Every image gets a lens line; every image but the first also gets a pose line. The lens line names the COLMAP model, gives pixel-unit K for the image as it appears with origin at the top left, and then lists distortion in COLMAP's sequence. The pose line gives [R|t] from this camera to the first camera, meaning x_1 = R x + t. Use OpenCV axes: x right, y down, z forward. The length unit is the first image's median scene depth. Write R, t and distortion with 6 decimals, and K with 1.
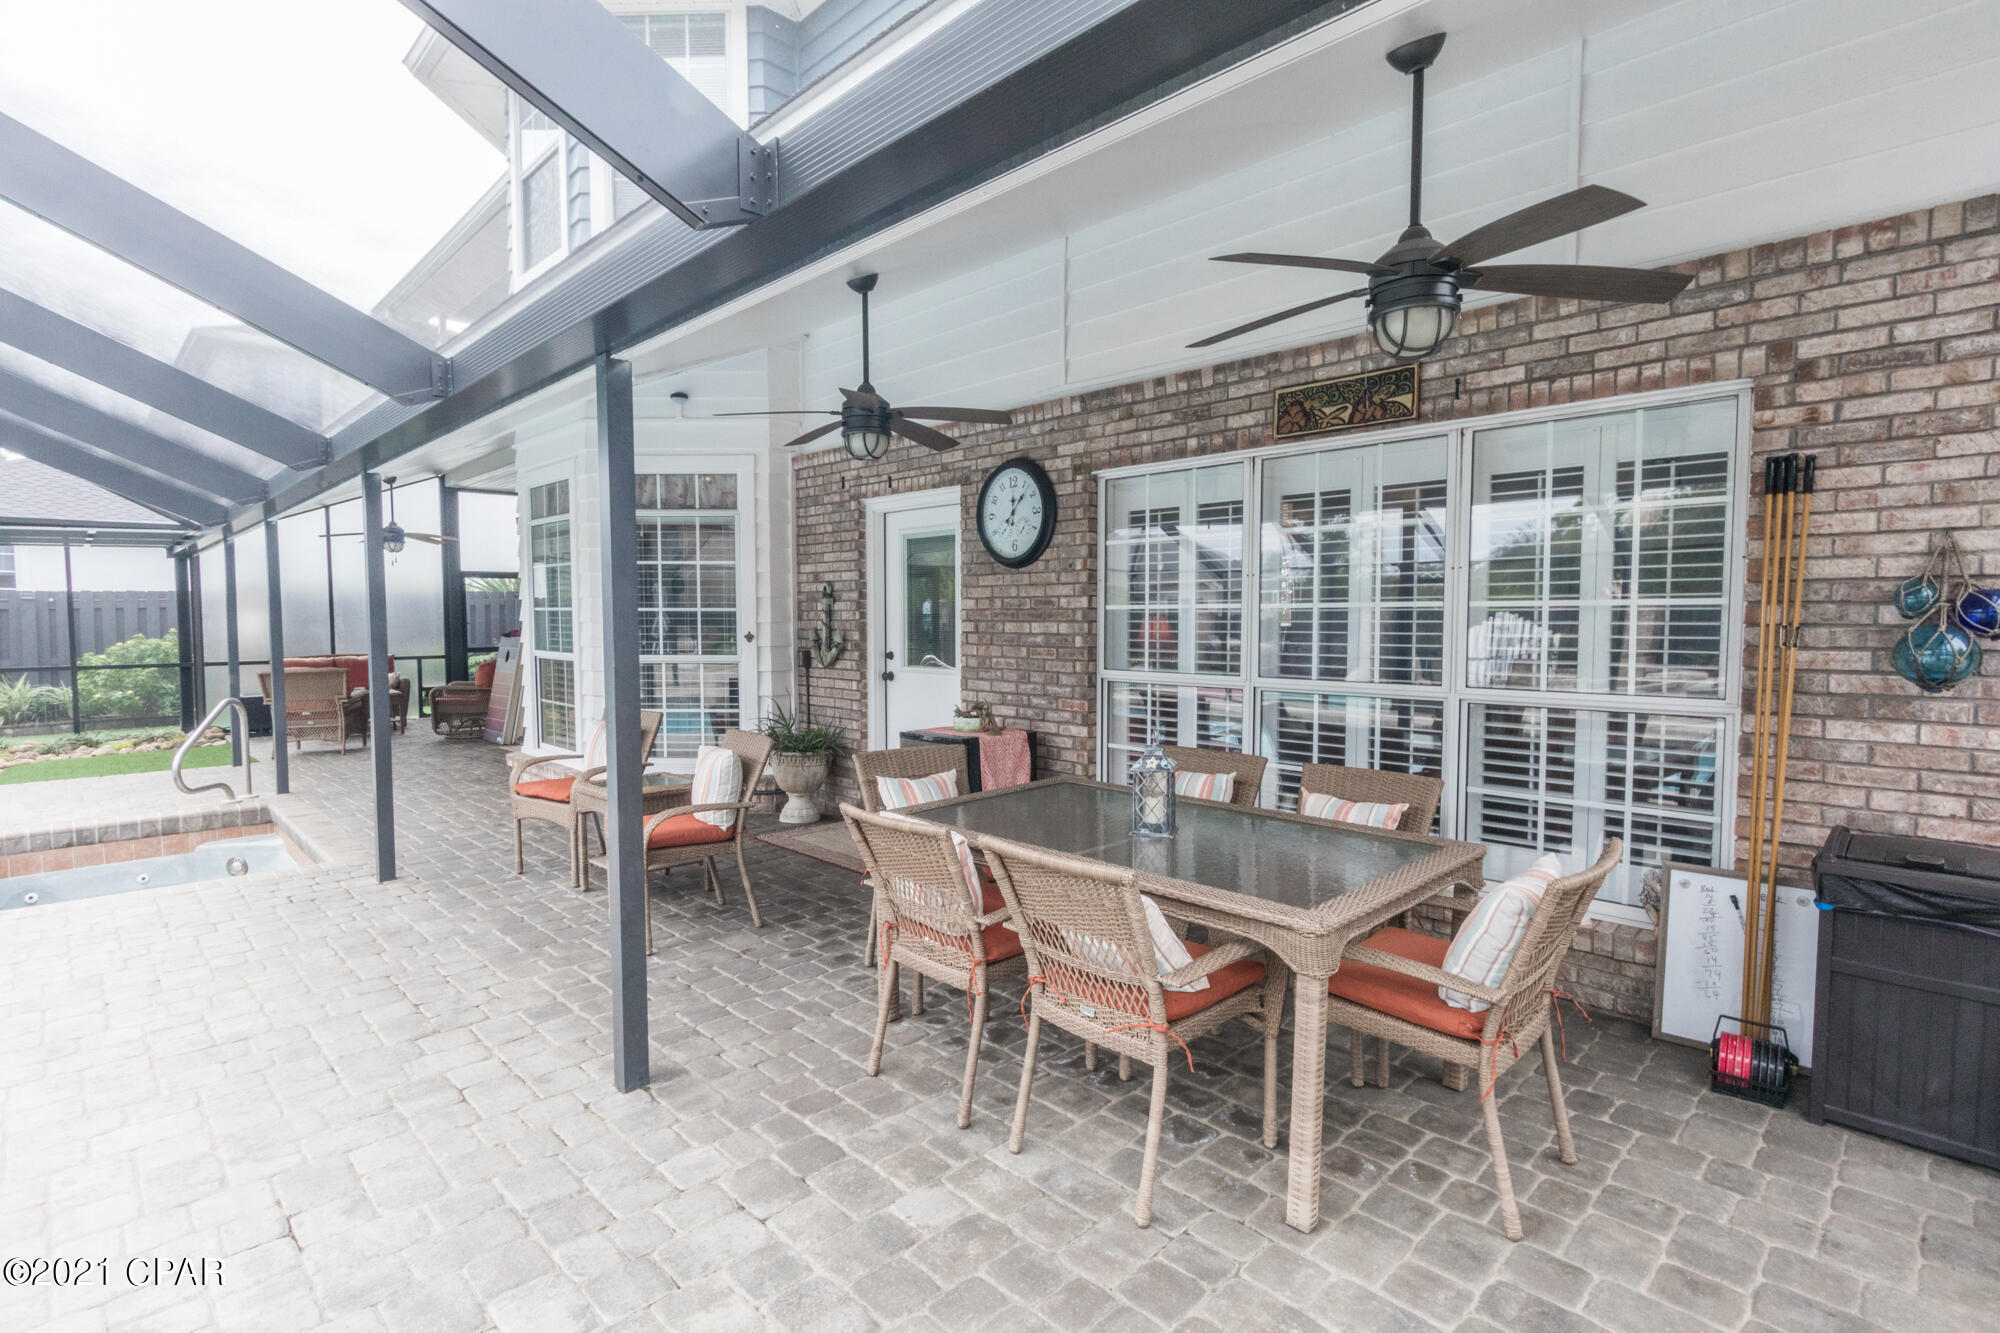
lens RADIAL K [[960.6, 0, 995.7], [0, 960.6, 662.9], [0, 0, 1]] dist [0.000925, -0.000007]
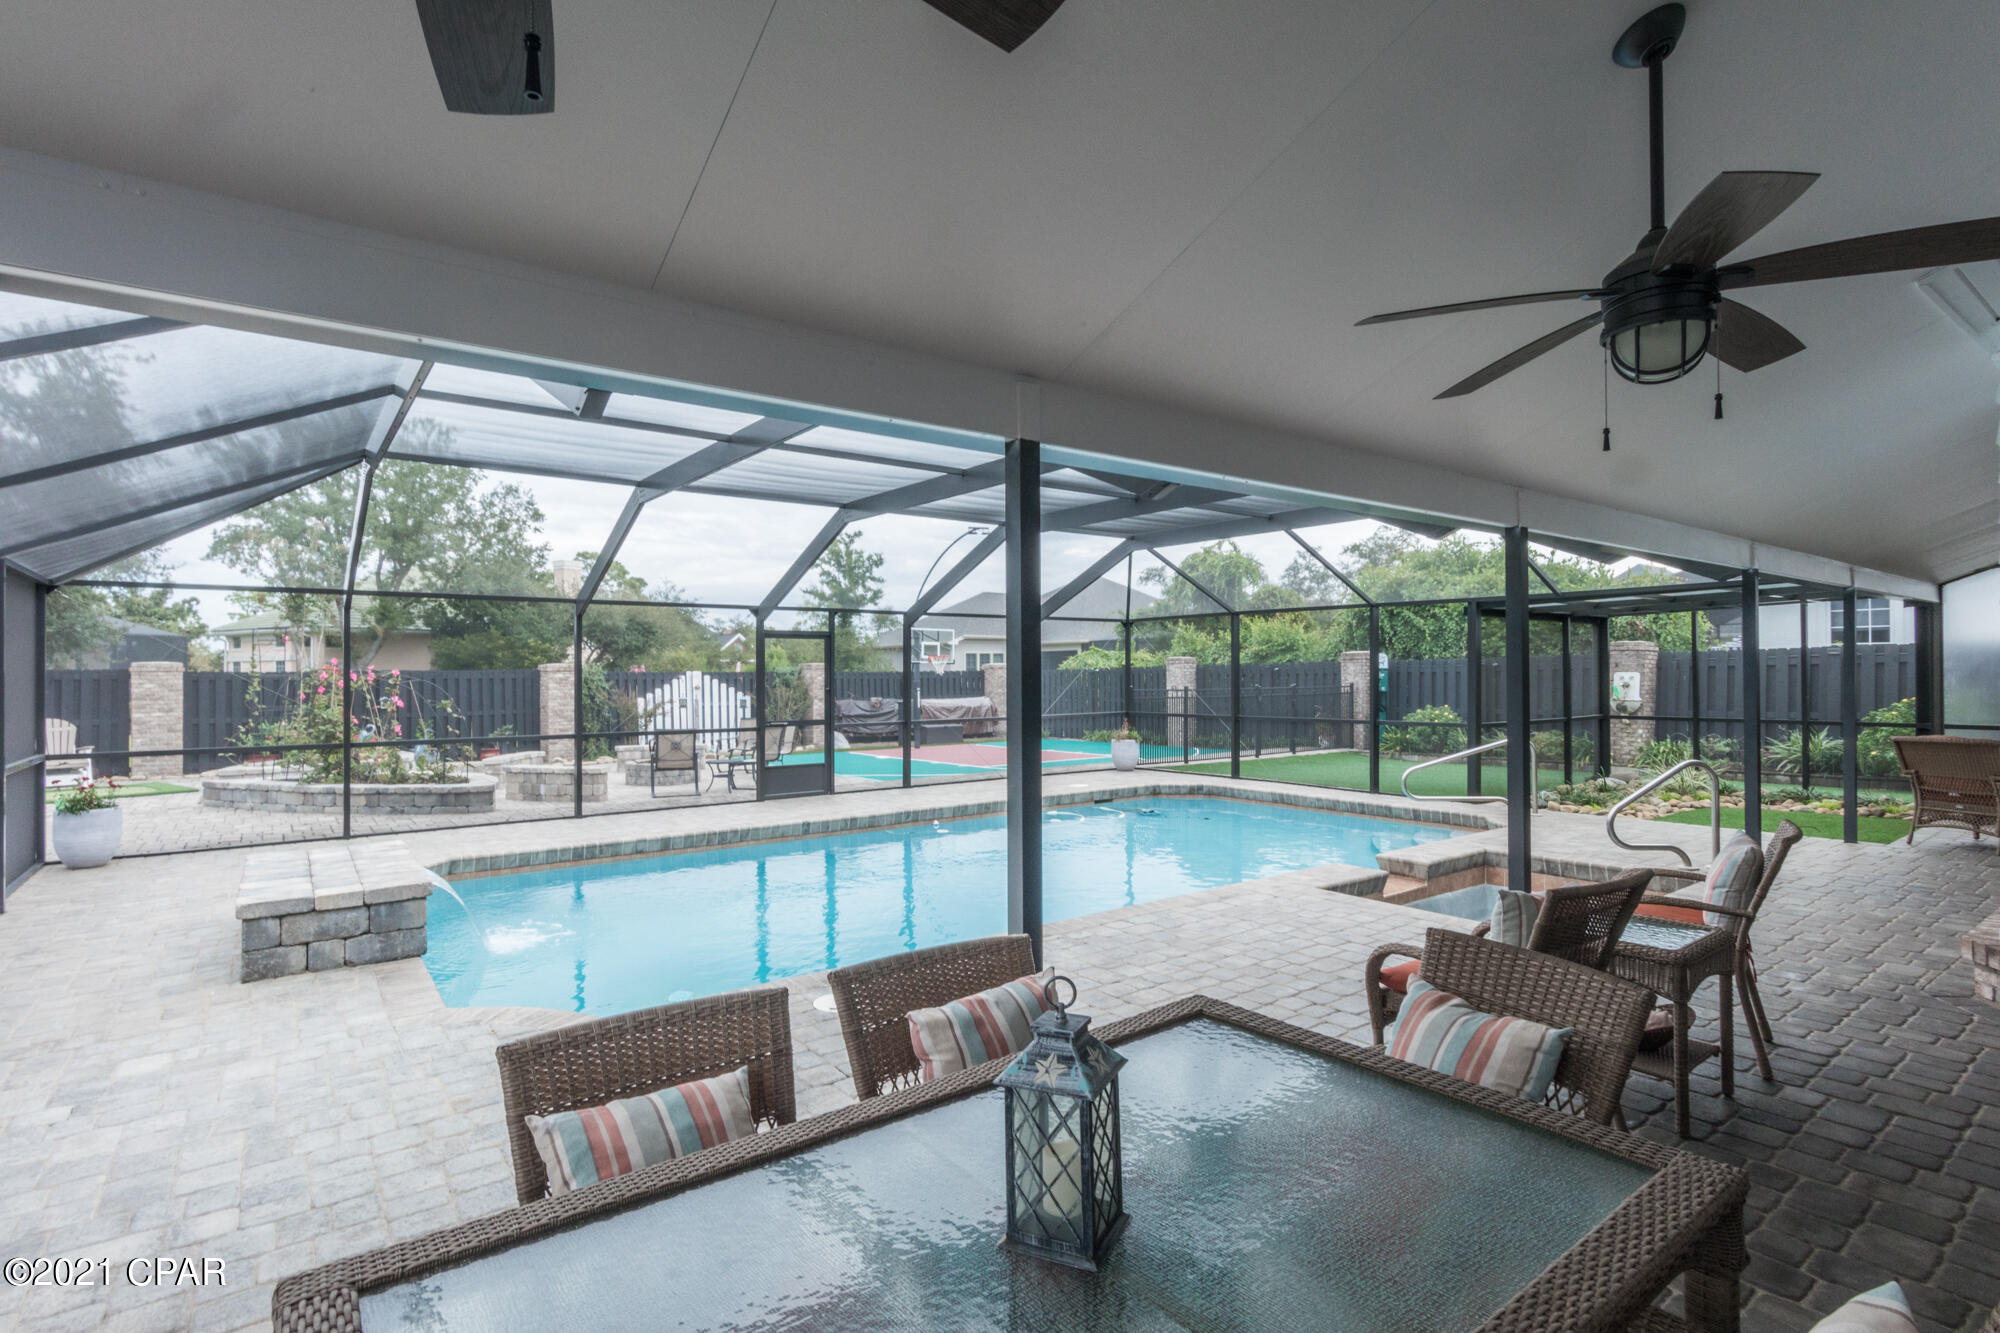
lens RADIAL K [[960.6, 0, 995.7], [0, 960.6, 662.9], [0, 0, 1]] dist [0.000925, -0.000007]
pose [[-0.122066, -0.007953, -0.992490, 0.239071], [-0.043889, 0.999033, -0.002608, -0.026960], [0.991551, 0.043241, -0.122297, 0.417159]]
